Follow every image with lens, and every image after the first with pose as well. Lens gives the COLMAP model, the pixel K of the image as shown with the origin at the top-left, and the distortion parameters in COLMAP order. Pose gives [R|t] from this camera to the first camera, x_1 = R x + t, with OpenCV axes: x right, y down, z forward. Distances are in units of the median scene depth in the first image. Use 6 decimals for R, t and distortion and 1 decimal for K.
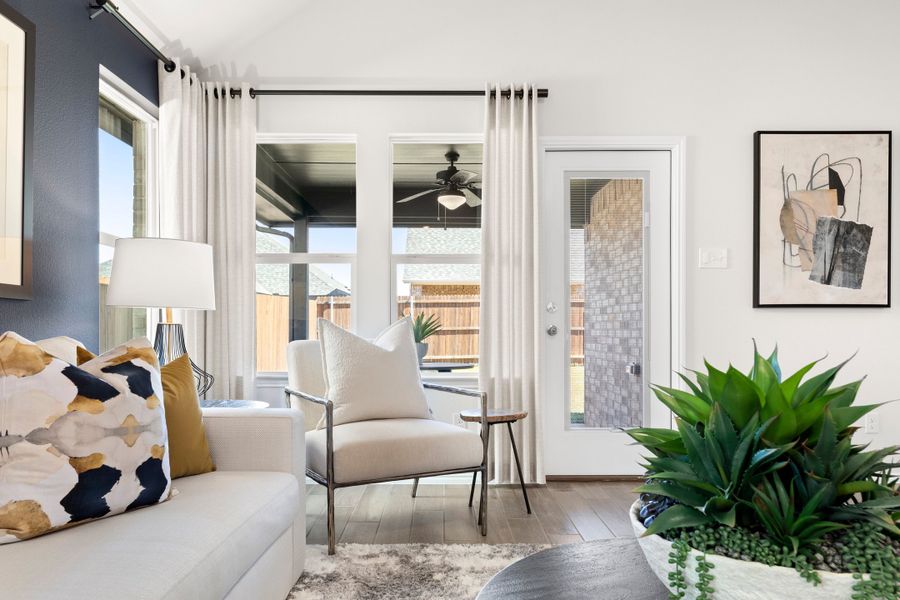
lens RADIAL K [[632.3, 0, 445.8], [0, 632.3, 302.1], [0, 0, 1]] dist [0.006424, -0.003526]
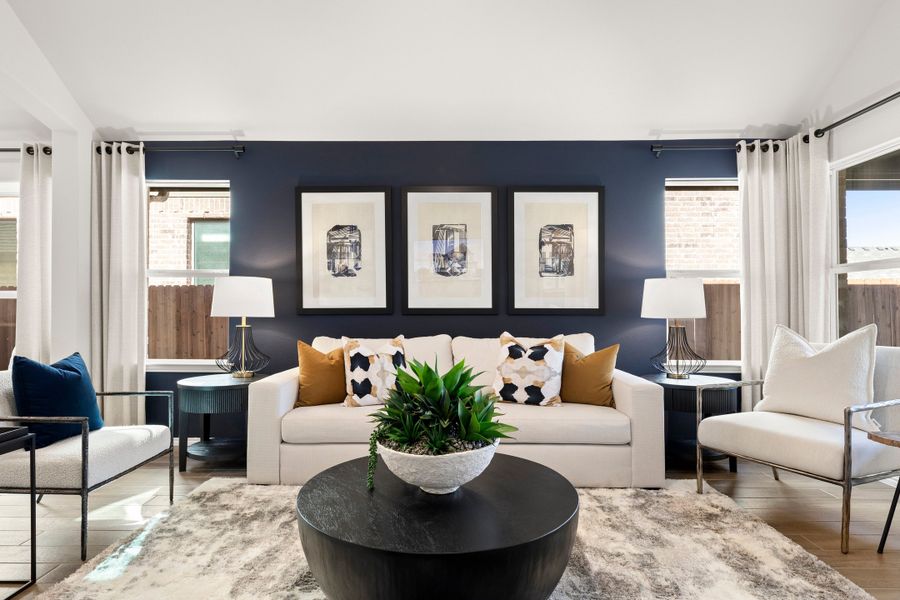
lens RADIAL K [[514.5, 0, 459.5], [0, 514.5, 293.8], [0, 0, 1]] dist [0.005070, 0.001201]
pose [[-0.029534, -0.040191, -0.998755, 0.676385], [0.041726, 0.998271, -0.041405, -0.016635], [0.998692, -0.042897, -0.027806, 0.343141]]
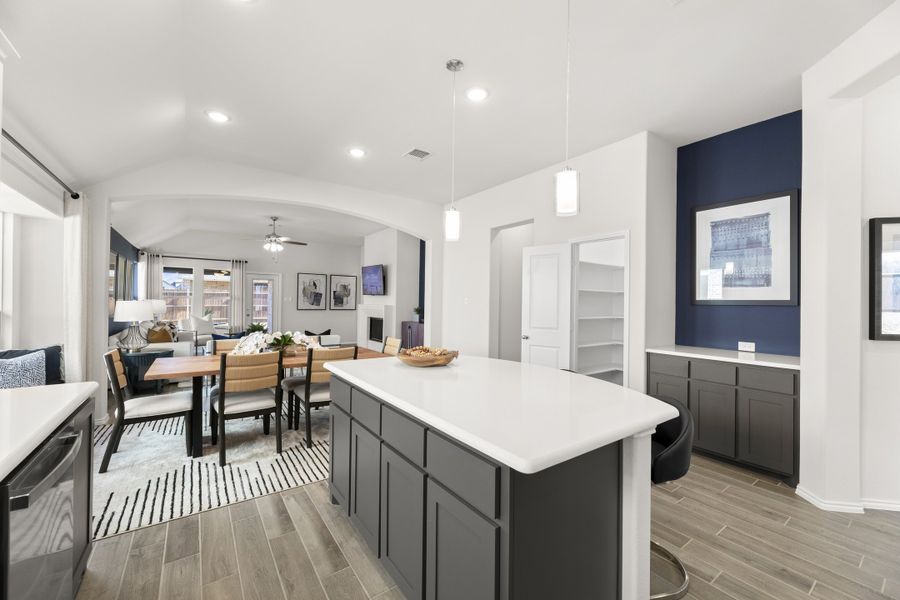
lens RADIAL K [[370.7, 0, 451.3], [0, 370.7, 303.3], [0, 0, 1]] dist [0.003434, 0.000126]
pose [[0.818796, 0.009654, 0.574004, -0.158605], [-0.037152, 0.998654, 0.036200, -0.187930], [-0.572882, -0.050966, 0.818052, -1.954721]]
